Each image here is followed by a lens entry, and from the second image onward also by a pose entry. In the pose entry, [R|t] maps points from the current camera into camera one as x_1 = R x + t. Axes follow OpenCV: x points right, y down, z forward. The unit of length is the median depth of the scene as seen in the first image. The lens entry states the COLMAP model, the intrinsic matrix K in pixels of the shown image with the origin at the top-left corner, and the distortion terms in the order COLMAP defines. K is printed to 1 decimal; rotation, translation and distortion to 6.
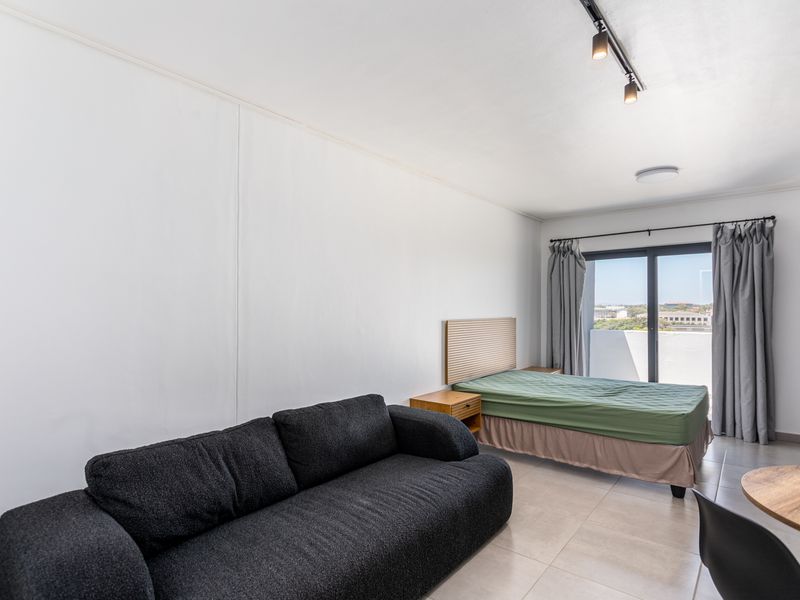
lens RADIAL K [[438.9, 0, 393.2], [0, 438.9, 306.6], [0, 0, 1]] dist [-0.003062, 0.004534]
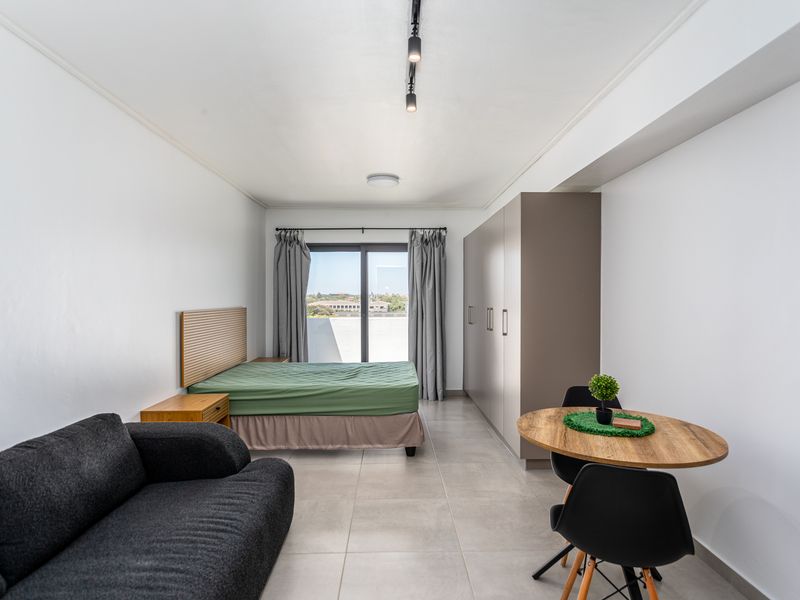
lens RADIAL K [[438.9, 0, 398.3], [0, 438.9, 301.8], [0, 0, 1]] dist [-0.003062, 0.004534]
pose [[0.758758, -0.006050, 0.651344, -0.105769], [-0.002502, 0.999922, 0.012202, 0.001810], [-0.651368, -0.010888, 0.758684, 0.088848]]
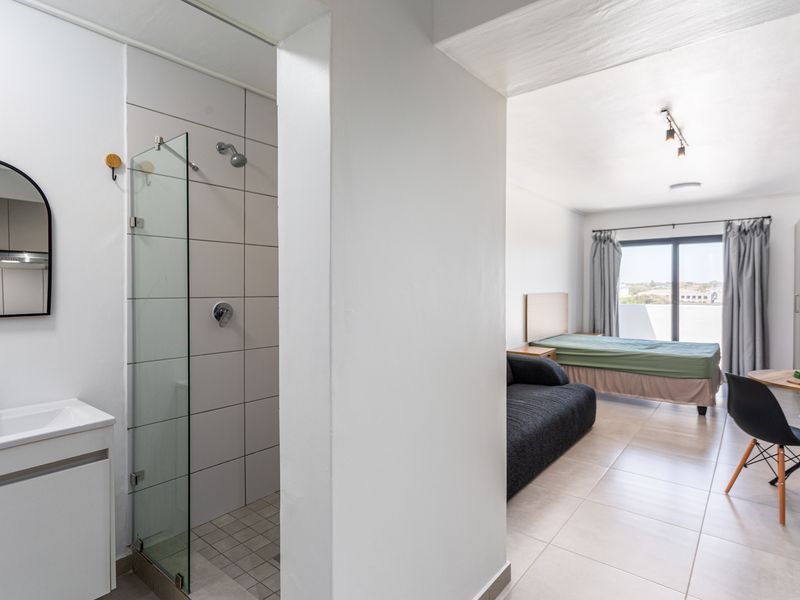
lens RADIAL K [[438.9, 0, 403.1], [0, 438.9, 290.3], [0, 0, 1]] dist [-0.003062, 0.004534]
pose [[0.999893, 0.001522, 0.014575, -0.260948], [-0.001723, 0.999904, 0.013762, 0.001348], [-0.014552, -0.013786, 0.999799, -0.313228]]
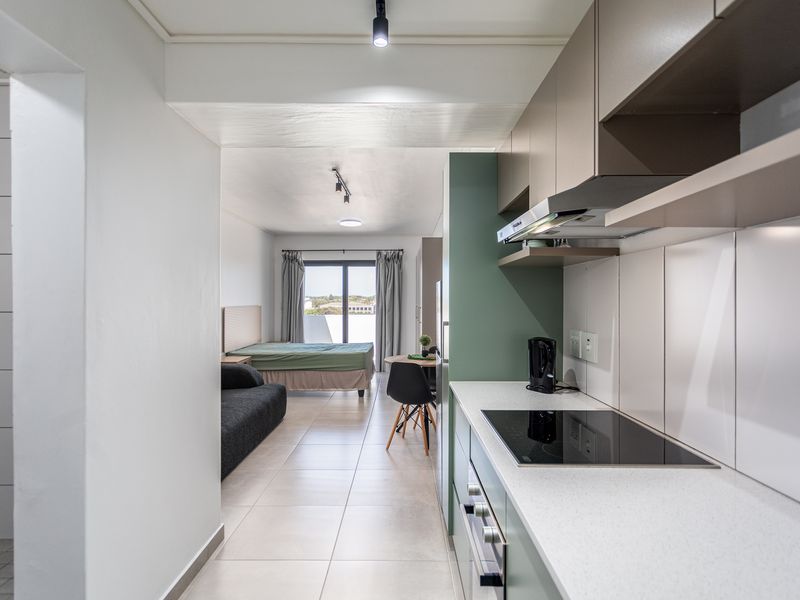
lens RADIAL K [[438.9, 0, 401.1], [0, 438.9, 296.5], [0, 0, 1]] dist [-0.003062, 0.004534]
pose [[0.771302, 0.005270, 0.636448, -0.321815], [-0.003331, 0.999985, -0.004243, 0.000659], [-0.636461, 0.001153, 0.771308, -0.432201]]
